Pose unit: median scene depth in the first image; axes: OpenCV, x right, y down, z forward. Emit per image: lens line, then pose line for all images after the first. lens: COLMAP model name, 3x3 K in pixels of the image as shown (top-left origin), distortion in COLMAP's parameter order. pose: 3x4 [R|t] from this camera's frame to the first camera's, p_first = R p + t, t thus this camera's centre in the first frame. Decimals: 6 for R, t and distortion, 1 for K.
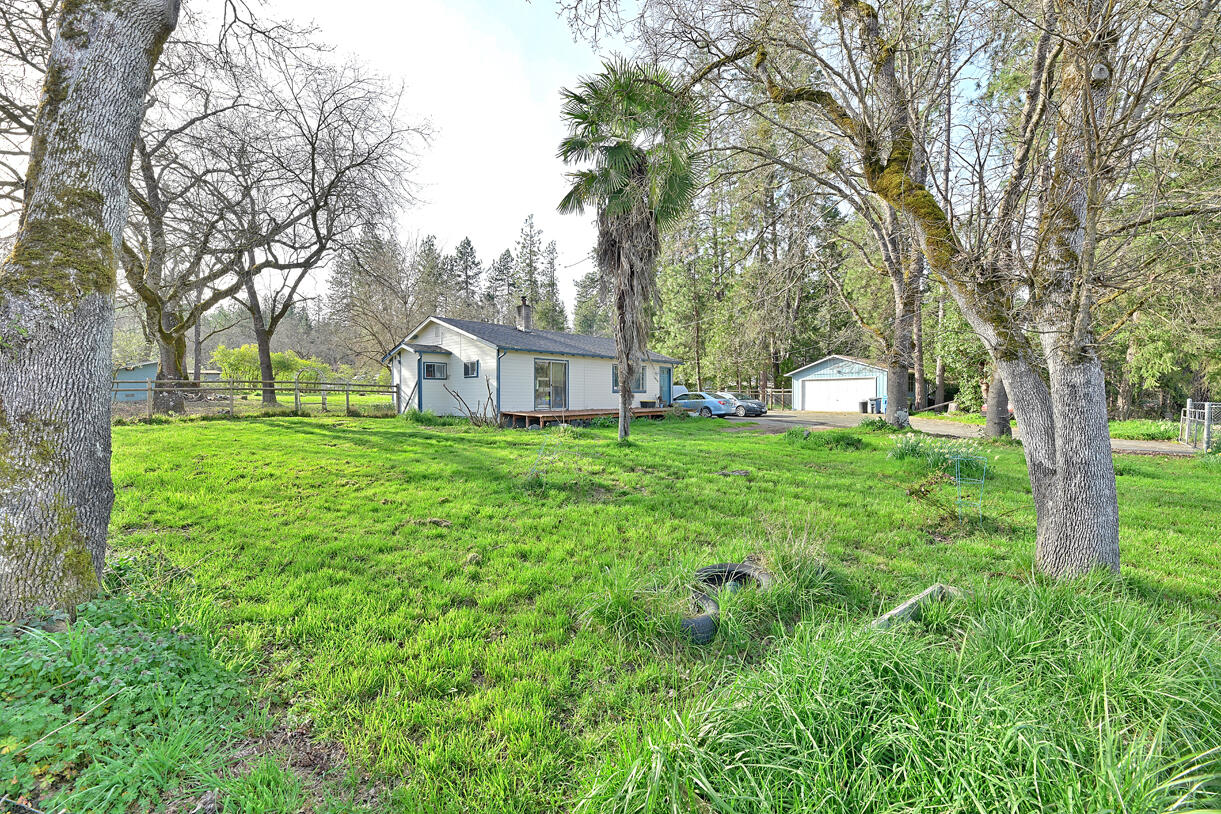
lens RADIAL K [[497.4, 0, 607.8], [0, 497.4, 383.5], [0, 0, 1]] dist [0.002121, -0.004634]
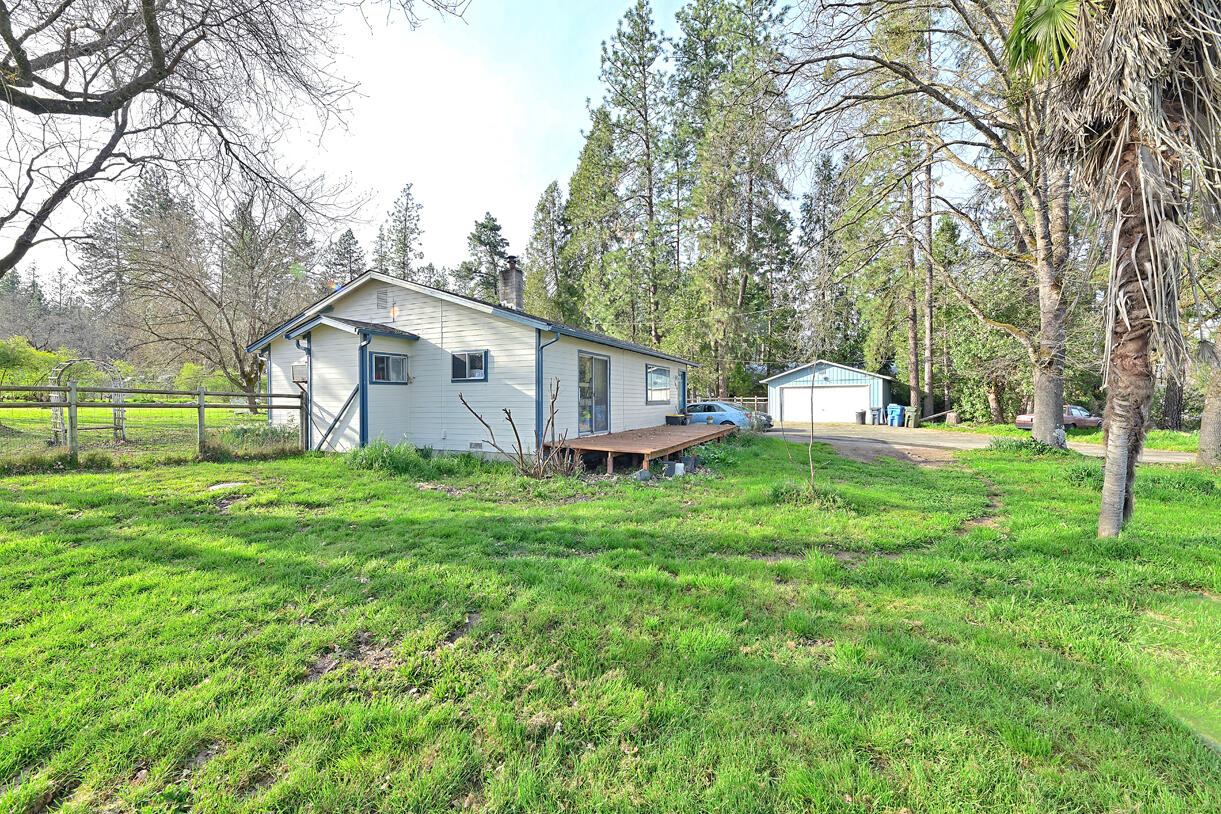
lens RADIAL K [[497.4, 0, 607.8], [0, 497.4, 383.5], [0, 0, 1]] dist [0.002121, -0.004634]
pose [[0.950435, 0.007462, 0.310835, -0.283980], [-0.003932, 0.999921, -0.011979, -0.003413], [-0.310900, 0.010163, 0.950388, 0.398491]]
